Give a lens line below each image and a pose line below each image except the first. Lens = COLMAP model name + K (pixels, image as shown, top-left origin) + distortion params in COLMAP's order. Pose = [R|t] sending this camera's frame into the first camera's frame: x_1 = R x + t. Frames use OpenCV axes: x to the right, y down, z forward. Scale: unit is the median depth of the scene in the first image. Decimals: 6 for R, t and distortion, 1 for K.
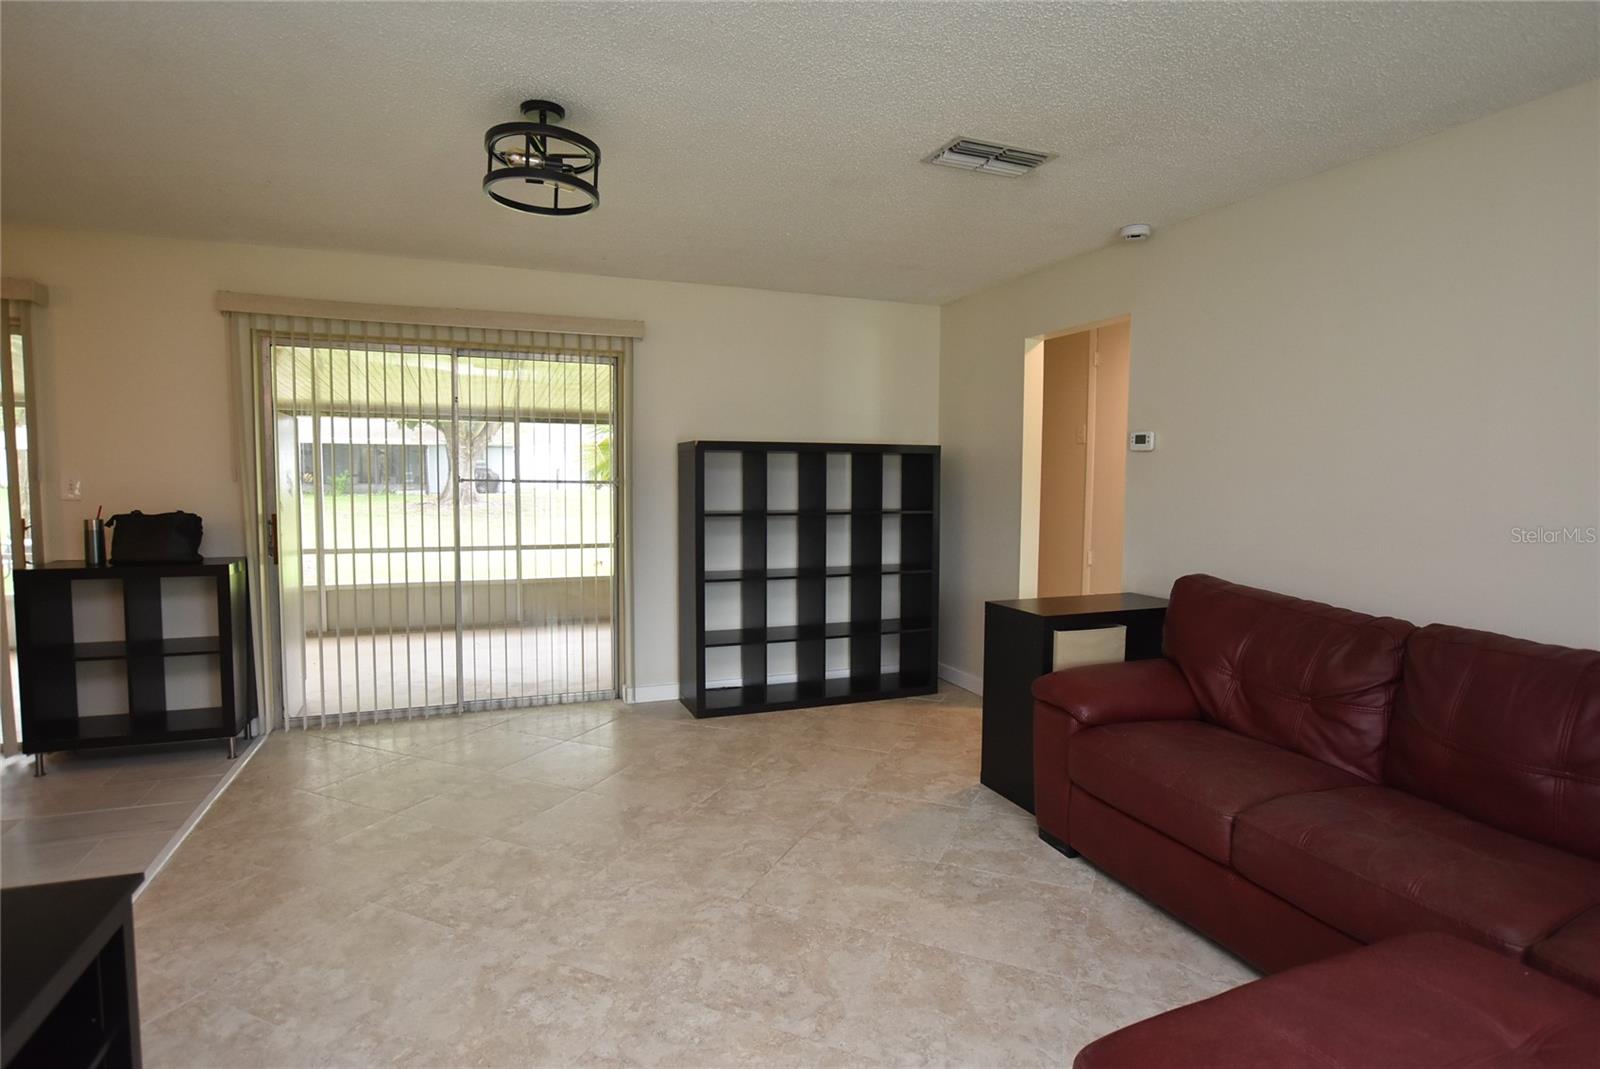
lens RADIAL K [[830.3, 0, 799.8], [0, 830.3, 533.4], [0, 0, 1]] dist [-0.021509, 0.001952]
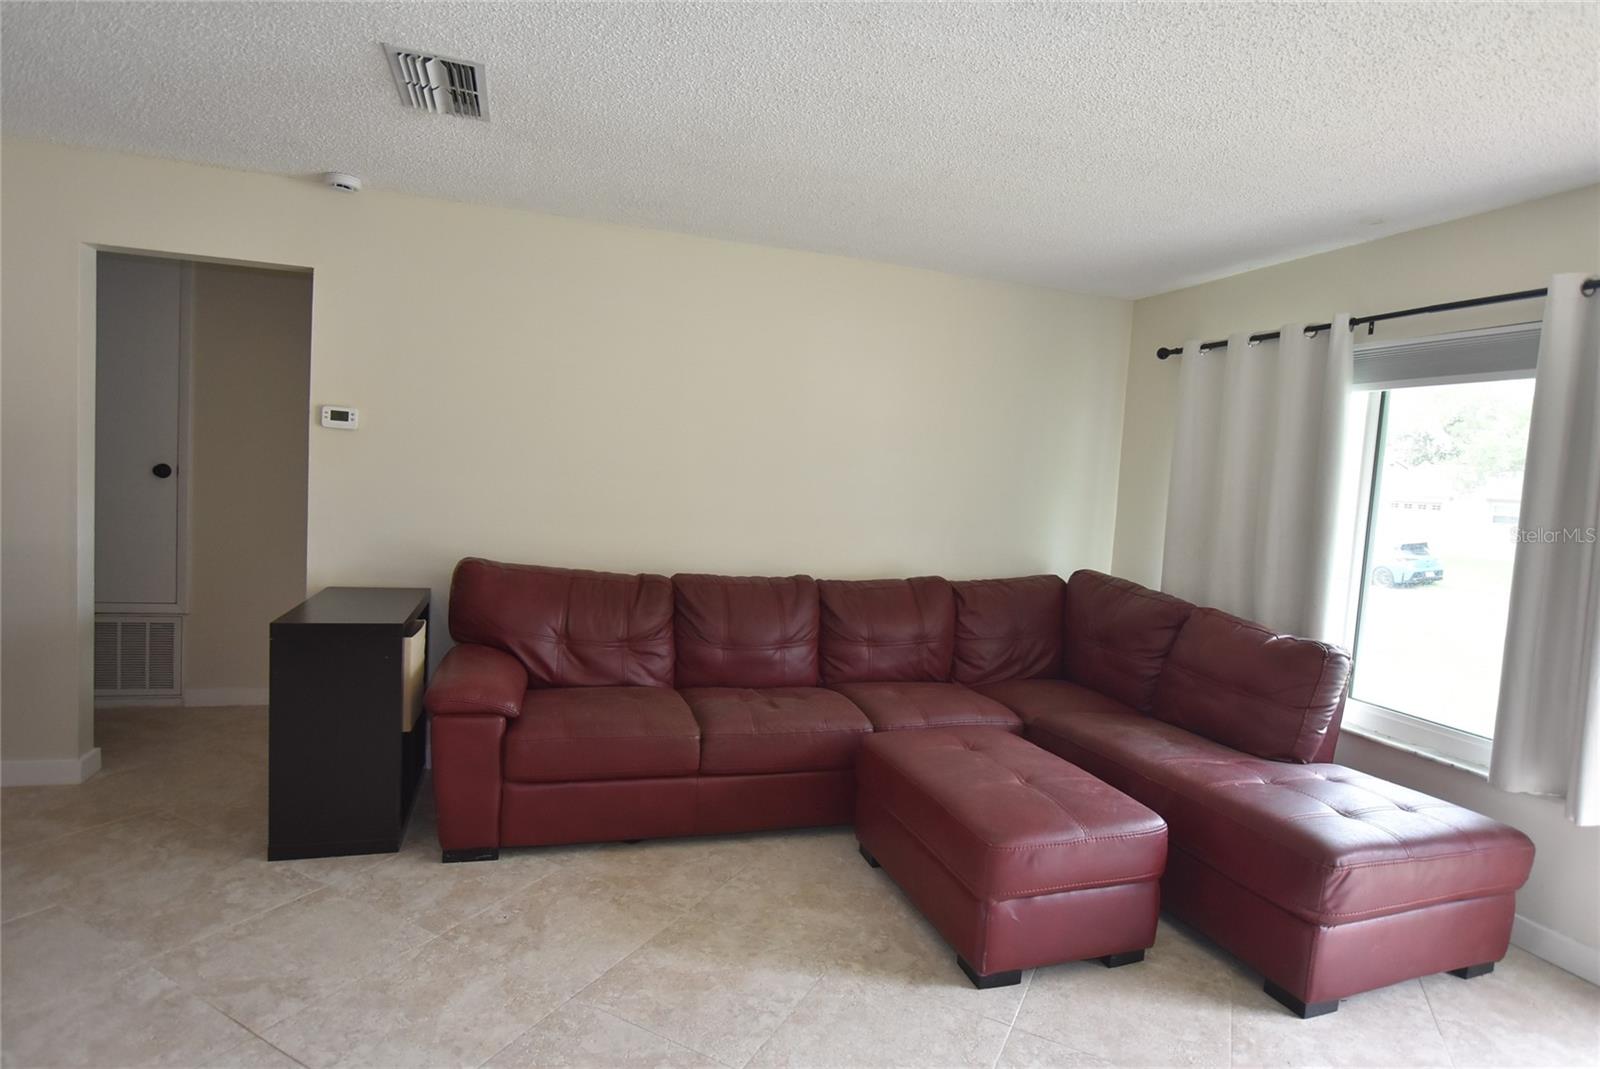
lens RADIAL K [[830.3, 0, 799.8], [0, 830.3, 533.4], [0, 0, 1]] dist [-0.021509, 0.001952]
pose [[0.055362, -0.070098, 0.996003, -0.613547], [0.011094, 0.997514, 0.069588, -0.057316], [-0.998405, 0.007197, 0.056002, 0.599172]]
